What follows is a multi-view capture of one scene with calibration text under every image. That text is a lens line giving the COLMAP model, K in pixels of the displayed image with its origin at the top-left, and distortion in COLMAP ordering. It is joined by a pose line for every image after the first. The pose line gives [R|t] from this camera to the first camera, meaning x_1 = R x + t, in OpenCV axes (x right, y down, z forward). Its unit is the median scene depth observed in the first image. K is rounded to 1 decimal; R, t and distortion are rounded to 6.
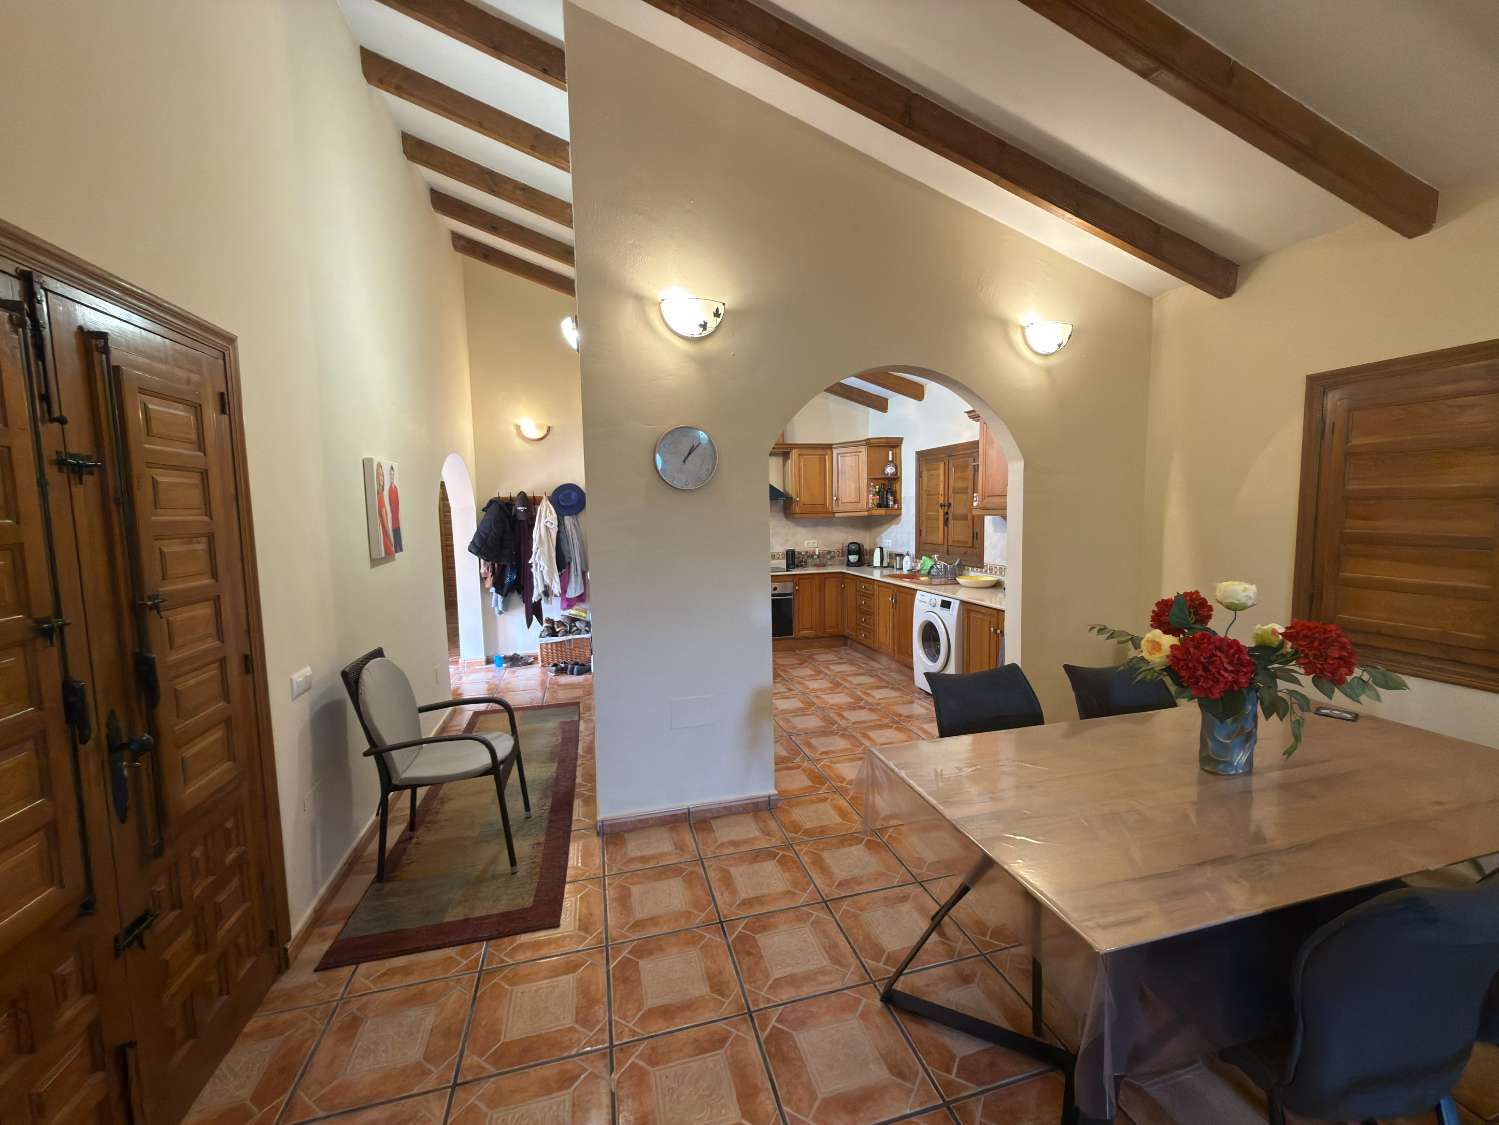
lens RADIAL K [[594.5, 0, 754.9], [0, 594.5, 559.6], [0, 0, 1]] dist [-0.001006, 0.000254]
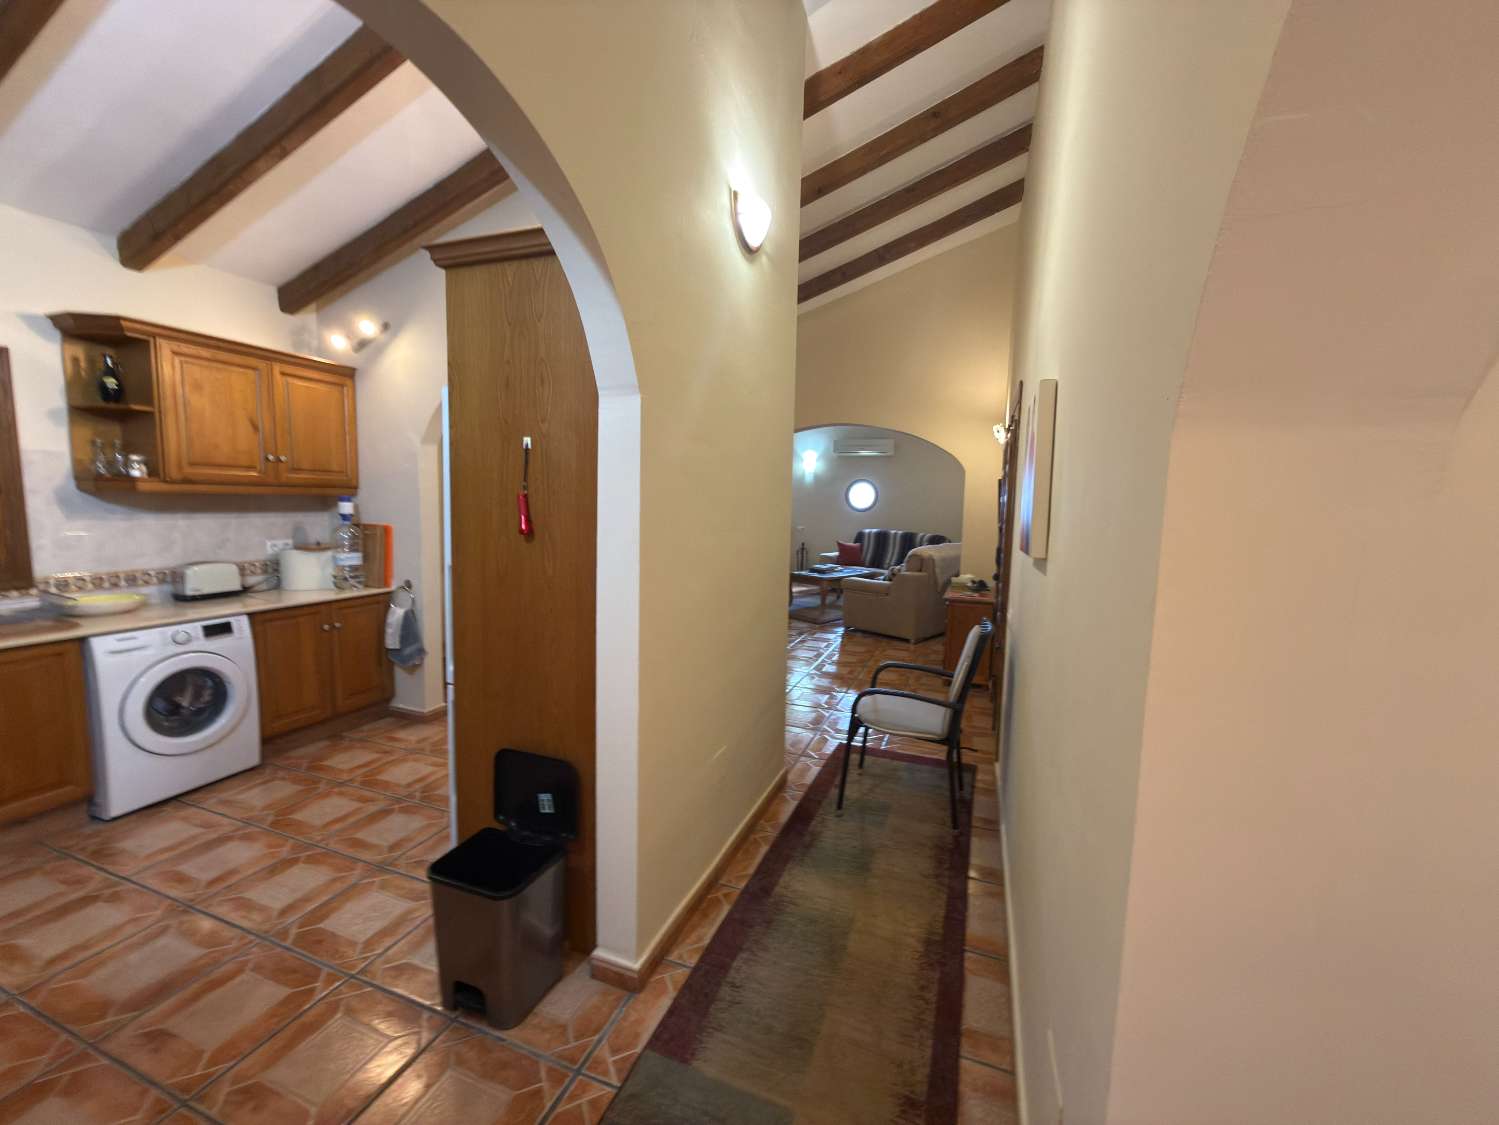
lens RADIAL K [[594.5, 0, 754.9], [0, 594.5, 559.6], [0, 0, 1]] dist [-0.001006, 0.000254]
pose [[-0.810165, -0.060320, 0.583090, -0.393694], [0.040397, 0.986582, 0.158190, -0.059018], [-0.584809, 0.151715, -0.796857, 0.869361]]
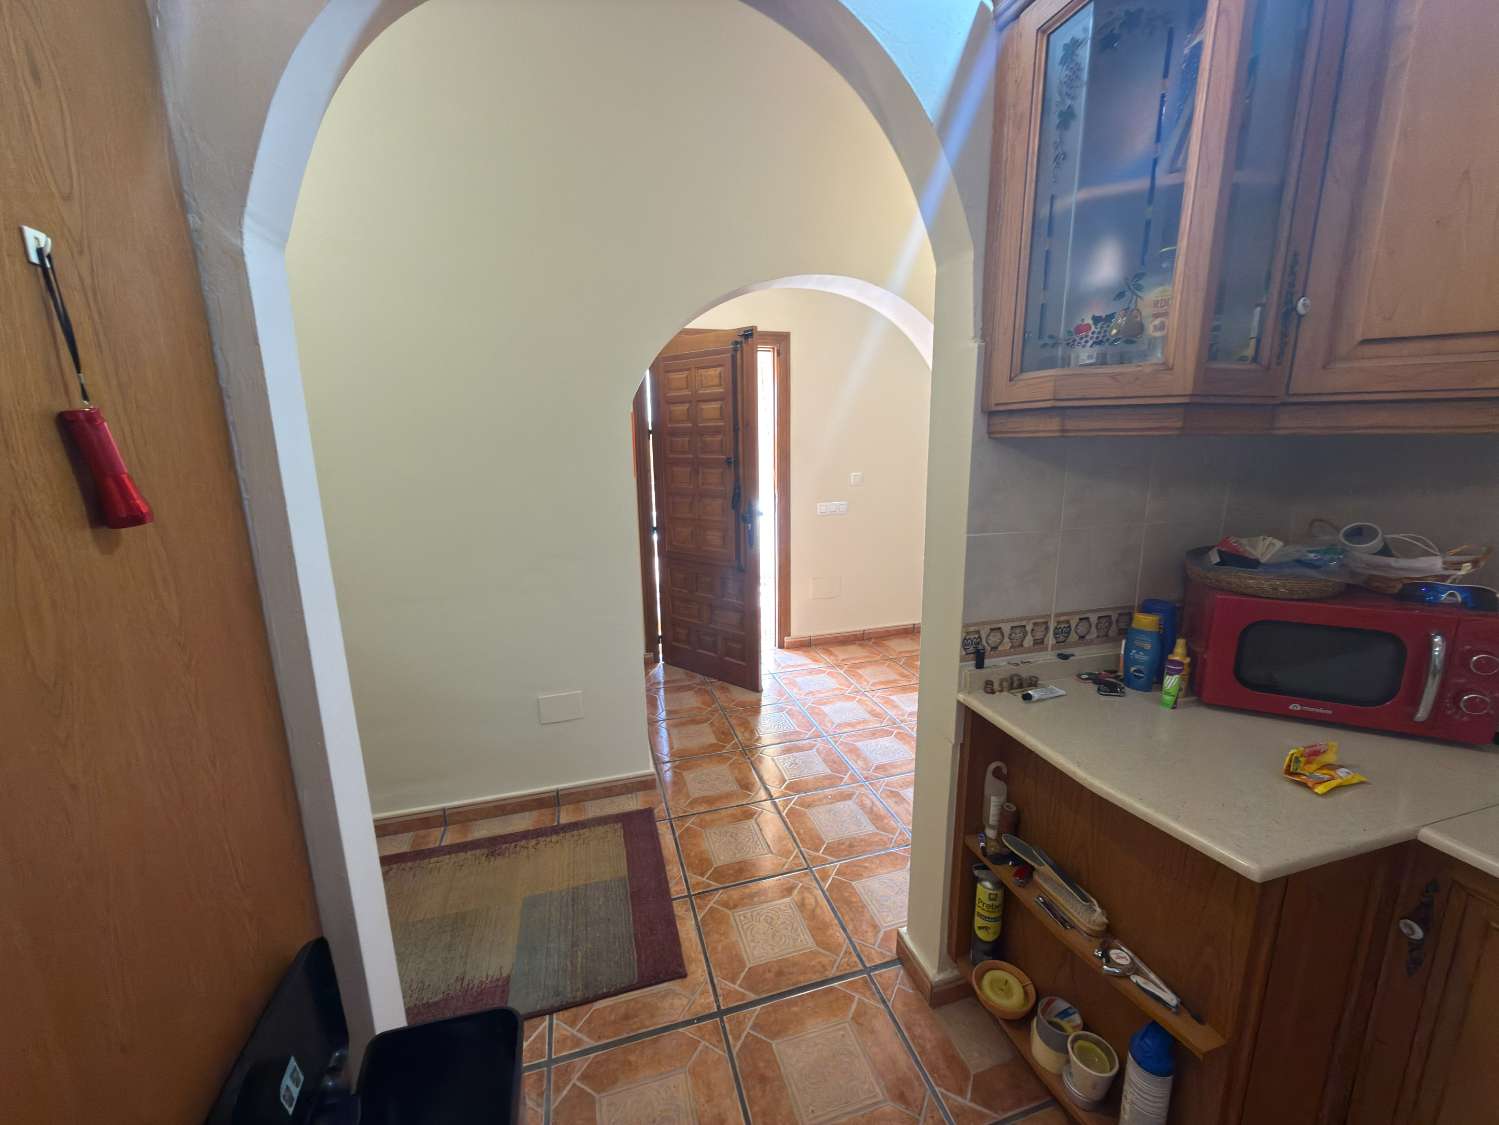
lens RADIAL K [[594.5, 0, 754.9], [0, 594.5, 559.6], [0, 0, 1]] dist [-0.001006, 0.000254]
pose [[0.013666, 0.221312, -0.975107, -0.012841], [-0.074289, 0.972728, 0.219731, -0.053289], [0.997143, 0.069437, 0.029735, 0.803437]]
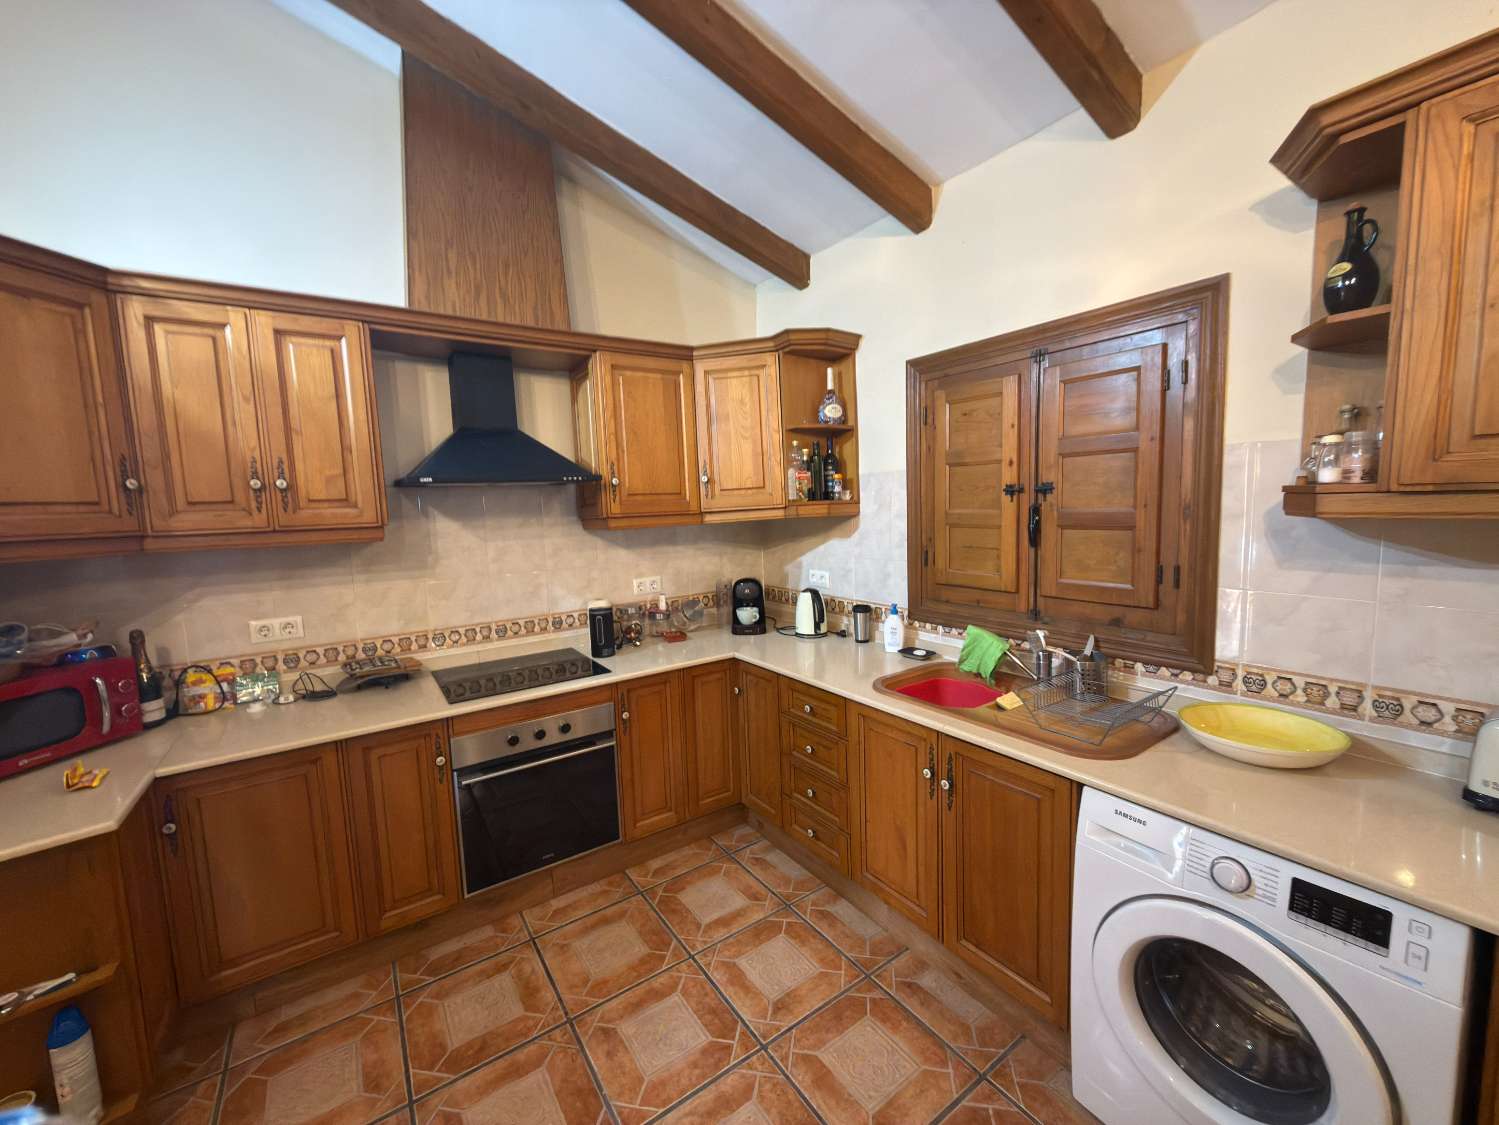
lens RADIAL K [[594.5, 0, 754.9], [0, 594.5, 559.6], [0, 0, 1]] dist [-0.001006, 0.000254]
pose [[0.944034, -0.046443, 0.326562, 0.030906], [0.044381, 0.998920, 0.013767, -0.054626], [-0.326849, 0.001496, 0.945075, 0.641031]]
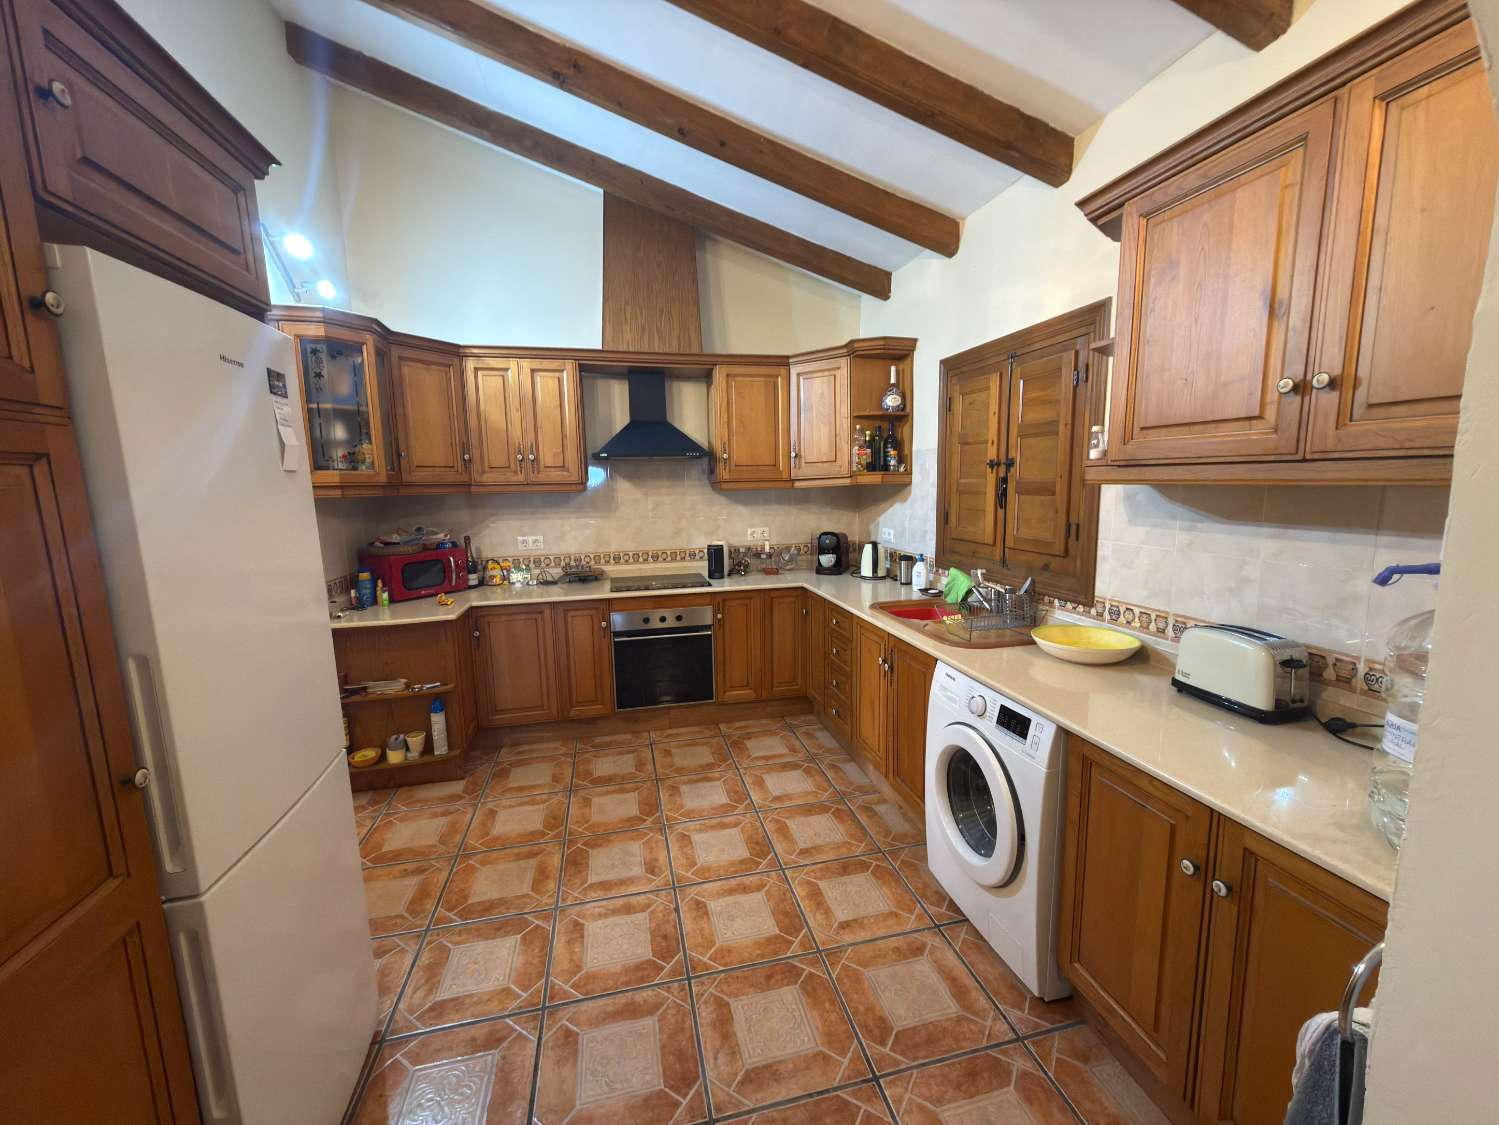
lens RADIAL K [[594.5, 0, 754.9], [0, 594.5, 559.6], [0, 0, 1]] dist [-0.001006, 0.000254]
pose [[0.999383, 0.005293, -0.034727, 0.127593], [-0.003621, 0.998840, 0.048019, -0.033139], [0.034941, -0.047864, 0.998243, 0.467524]]
